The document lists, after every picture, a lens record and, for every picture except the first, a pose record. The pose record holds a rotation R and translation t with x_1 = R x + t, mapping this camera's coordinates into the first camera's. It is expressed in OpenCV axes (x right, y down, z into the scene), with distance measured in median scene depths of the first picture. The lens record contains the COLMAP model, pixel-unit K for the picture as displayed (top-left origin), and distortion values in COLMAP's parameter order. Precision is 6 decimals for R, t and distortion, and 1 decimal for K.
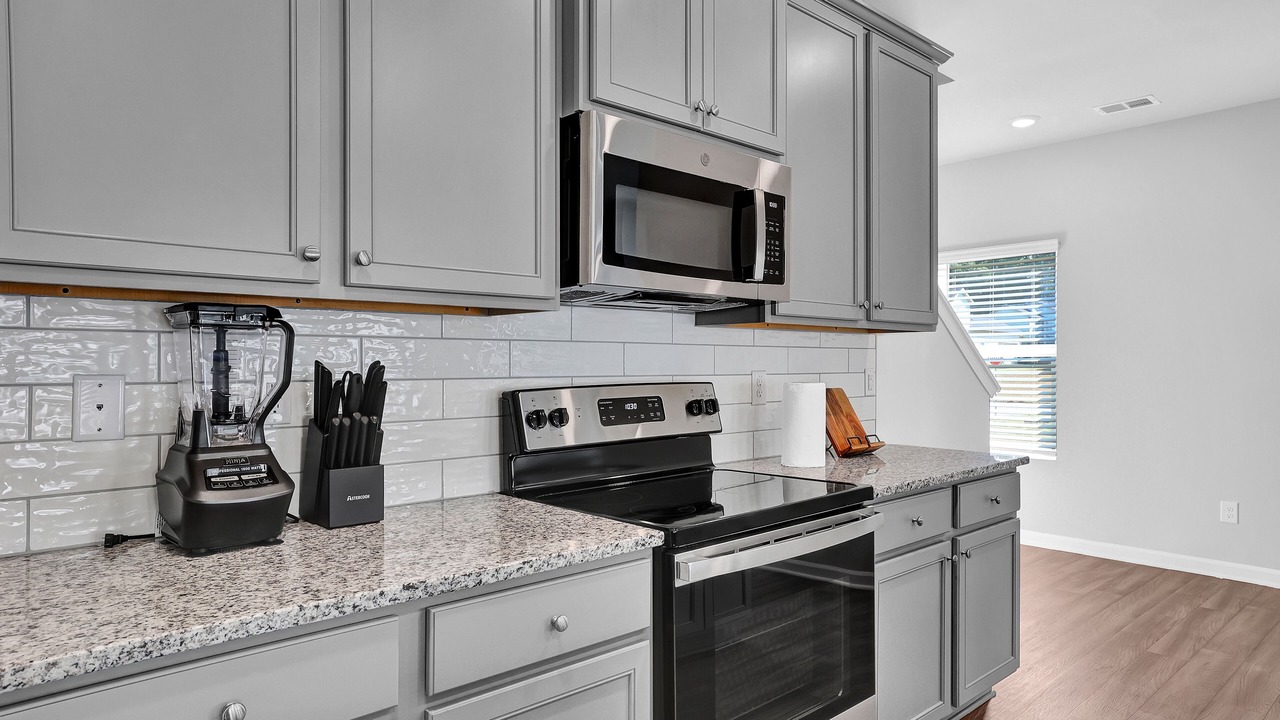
lens RADIAL K [[762.0, 0, 634.9], [0, 762.0, 366.4], [0, 0, 1]] dist [0.008220, 0.000517]
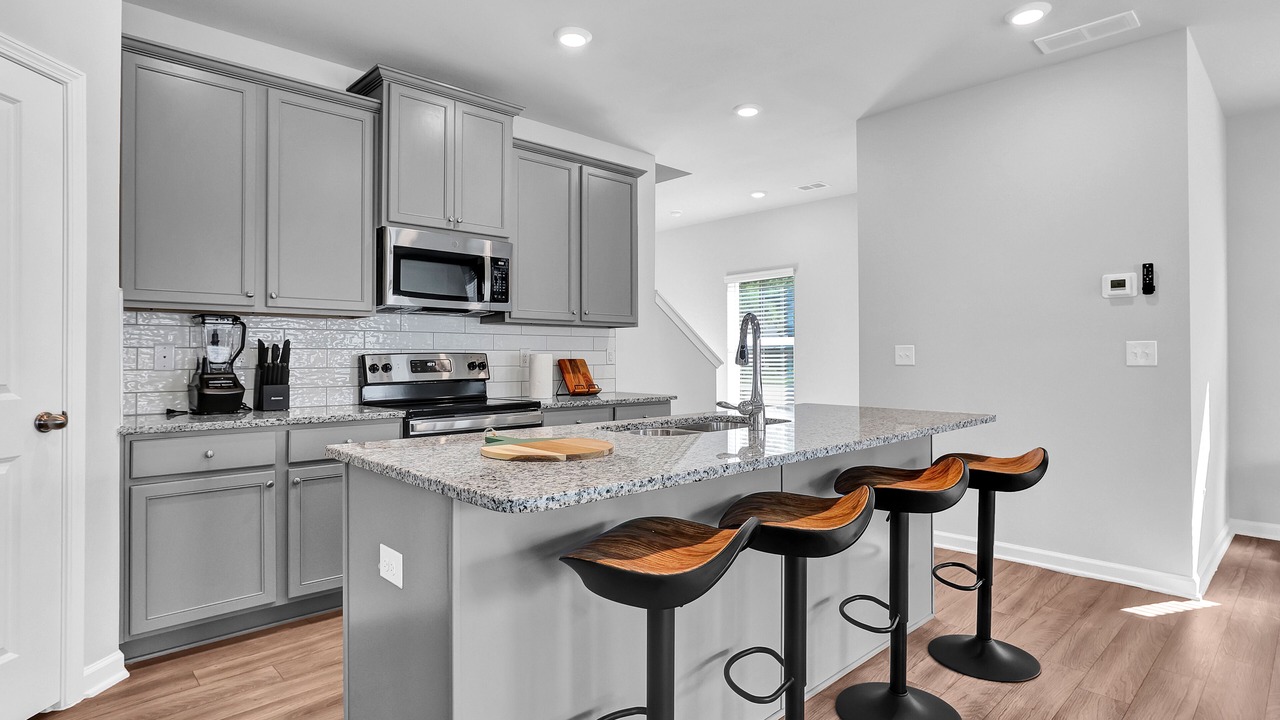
lens RADIAL K [[663.2, 0, 637.9], [0, 663.2, 352.8], [0, 0, 1]] dist [-0.005490, 0.000515]
pose [[0.999905, -0.001168, 0.013751, 0.636616], [0.001337, 0.999923, -0.012298, 0.055928], [-0.013735, 0.012316, 0.999830, -0.921491]]
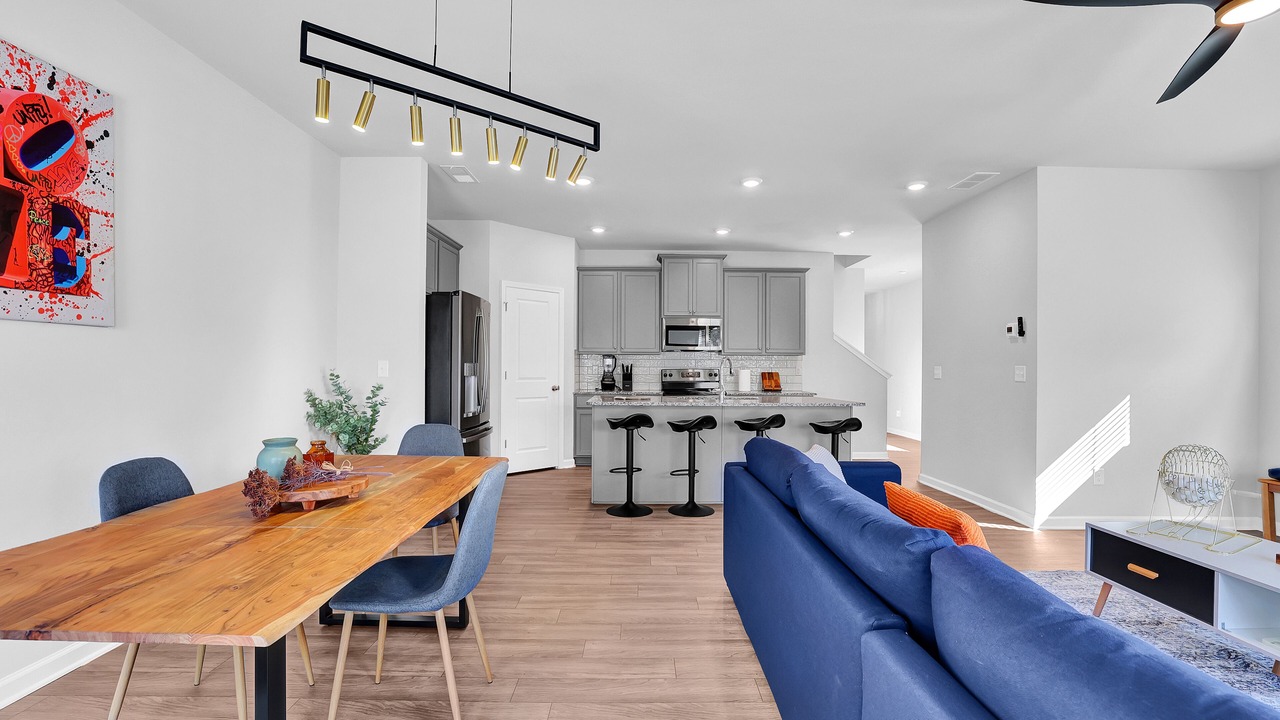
lens RADIAL K [[553.6, 0, 637.5], [0, 553.6, 363.8], [0, 0, 1]] dist [-0.013014, 0.000445]
pose [[0.737597, 0.001186, -0.675240, 2.456959], [-0.009842, 0.999911, -0.008995, 0.032491], [0.675169, 0.013281, 0.737544, -2.022584]]
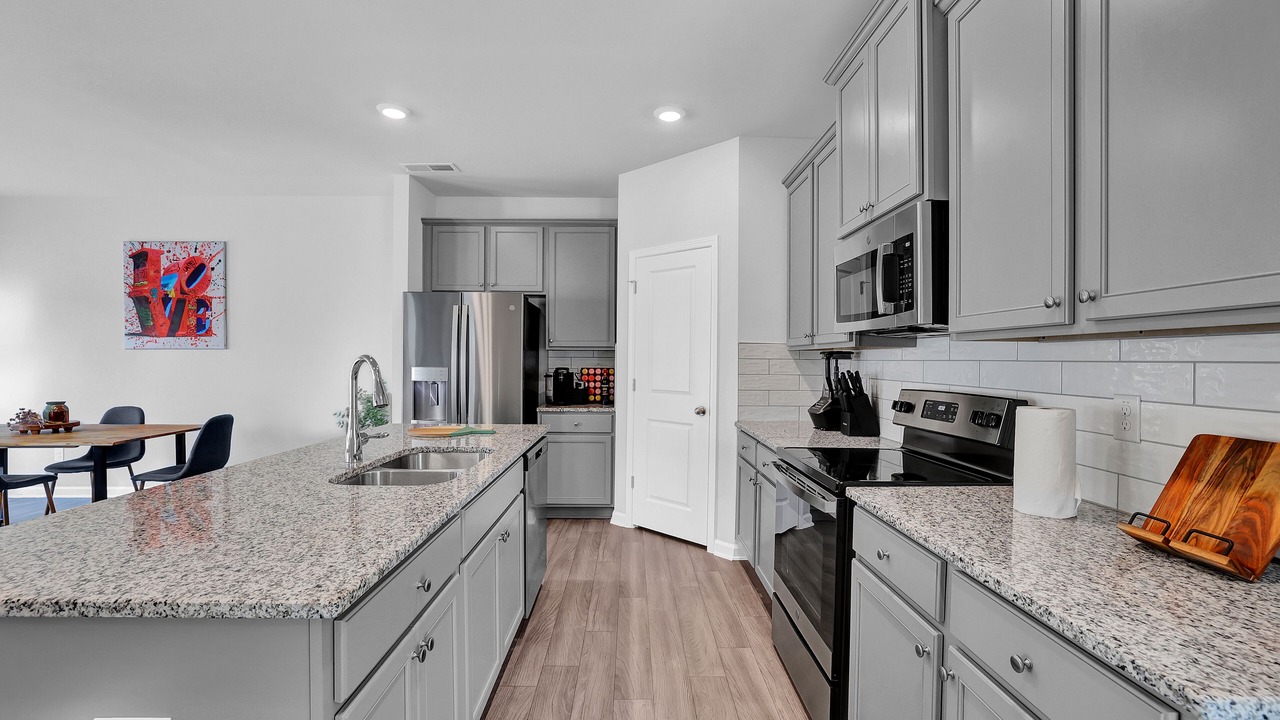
lens RADIAL K [[553.6, 0, 636.3], [0, 553.6, 361.9], [0, 0, 1]] dist [-0.013014, 0.000445]
pose [[-0.667397, -0.001226, -0.744701, 1.347840], [-0.011909, 0.999888, 0.009026, -0.039371], [0.744607, 0.014892, -0.667337, 1.543936]]
